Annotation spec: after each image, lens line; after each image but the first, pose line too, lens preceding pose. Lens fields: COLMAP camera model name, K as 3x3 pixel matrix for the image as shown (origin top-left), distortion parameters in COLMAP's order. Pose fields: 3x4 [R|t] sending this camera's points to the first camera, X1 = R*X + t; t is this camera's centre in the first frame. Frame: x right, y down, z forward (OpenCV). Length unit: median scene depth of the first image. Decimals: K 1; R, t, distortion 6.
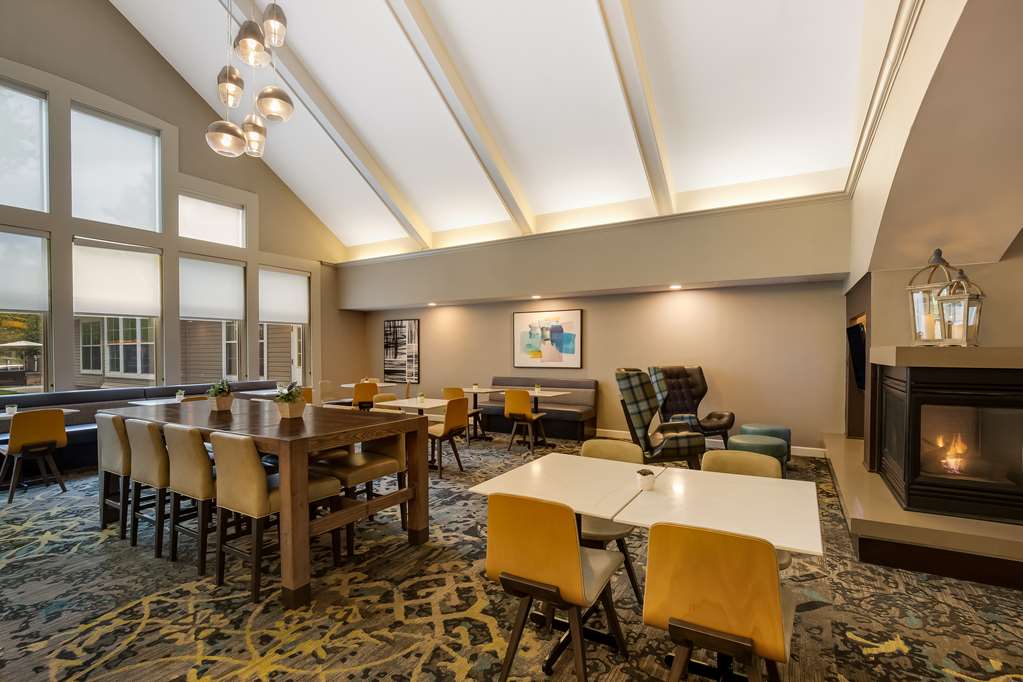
lens RADIAL K [[471.6, 0, 514.0], [0, 471.6, 355.6], [0, 0, 1]] dist [-0.002993, 0.000504]
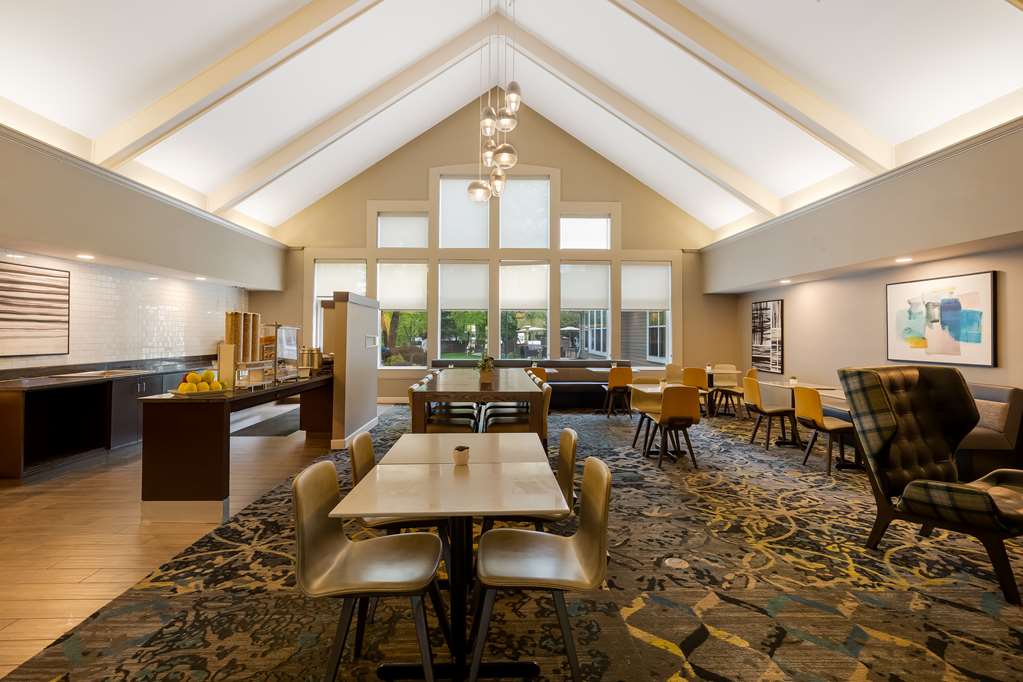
lens RADIAL K [[477.6, 0, 506.9], [0, 477.6, 331.8], [0, 0, 1]] dist [-0.001783, -0.000549]
pose [[0.530835, 0.002993, -0.847470, 0.316255], [-0.018379, 0.999799, -0.007981, -0.002137], [0.847276, 0.019812, 0.530784, 0.129897]]
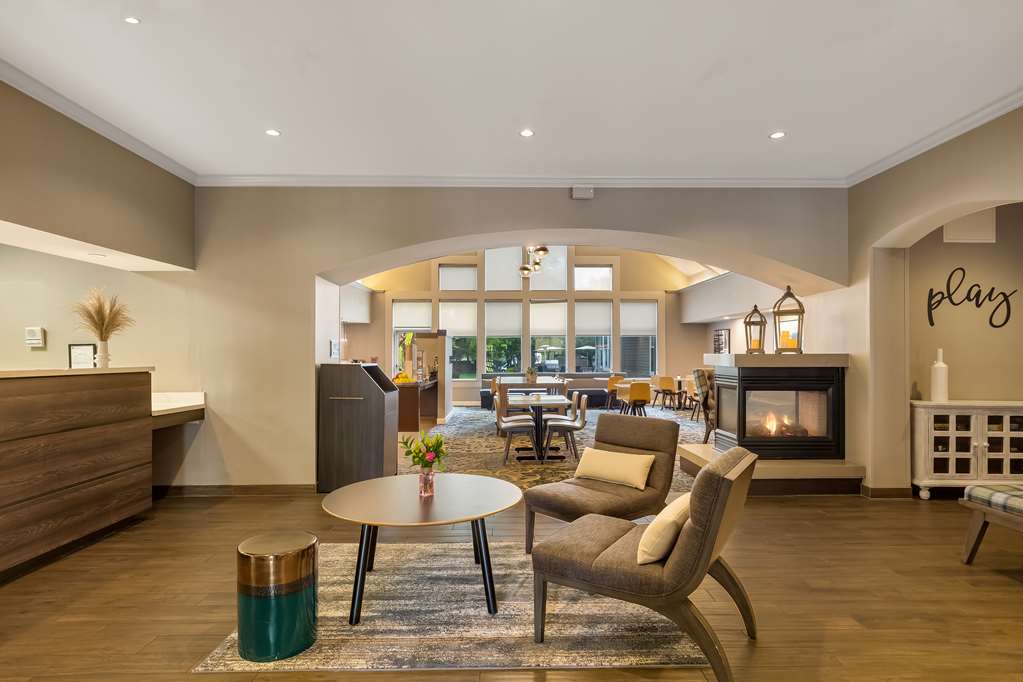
lens RADIAL K [[551.1, 0, 517.1], [0, 551.1, 347.8], [0, 0, 1]] dist [-0.003571, 0.001563]
pose [[0.529464, -0.005347, -0.848316, 0.853224], [-0.010994, 0.999853, -0.013164, -0.002855], [0.848261, 0.016296, 0.529327, -0.277312]]
